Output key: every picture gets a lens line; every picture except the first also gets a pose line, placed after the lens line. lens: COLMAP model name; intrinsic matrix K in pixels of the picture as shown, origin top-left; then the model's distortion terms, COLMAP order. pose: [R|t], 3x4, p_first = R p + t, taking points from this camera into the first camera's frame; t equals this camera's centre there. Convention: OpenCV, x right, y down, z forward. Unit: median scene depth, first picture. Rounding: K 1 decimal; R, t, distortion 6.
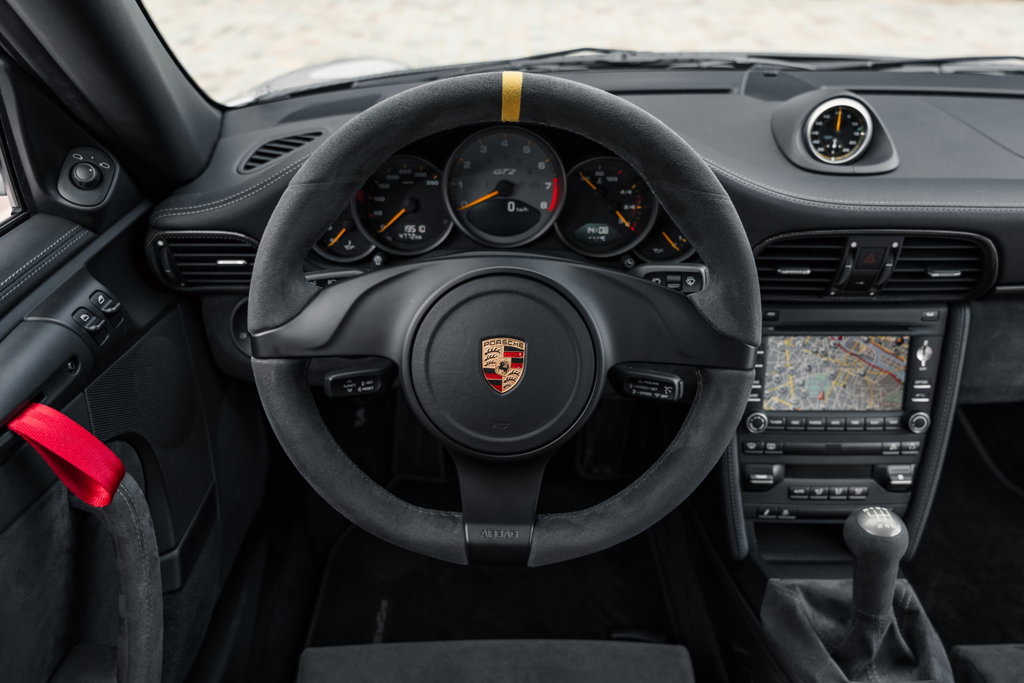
lens RADIAL K [[706.7, 0, 511.7], [0, 706.7, 330.7], [0, 0, 1]] dist [-0.001681, 0.004195]
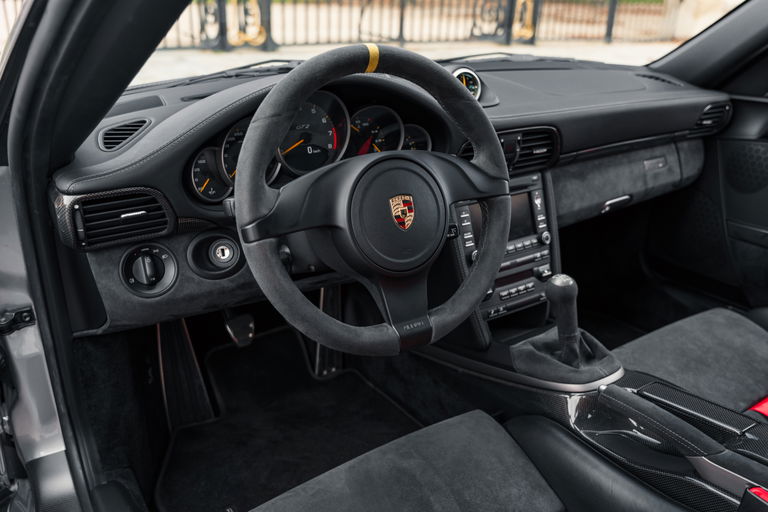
lens RADIAL K [[633.0, 0, 384.0], [0, 633.0, 256.0], [0, 0, 1]] dist [0.003789, 0.001532]
pose [[0.835916, -0.206512, 0.508525, -0.599113], [0.275430, 0.959241, -0.063206, 0.165920], [-0.474745, 0.192898, 0.858724, -0.169891]]
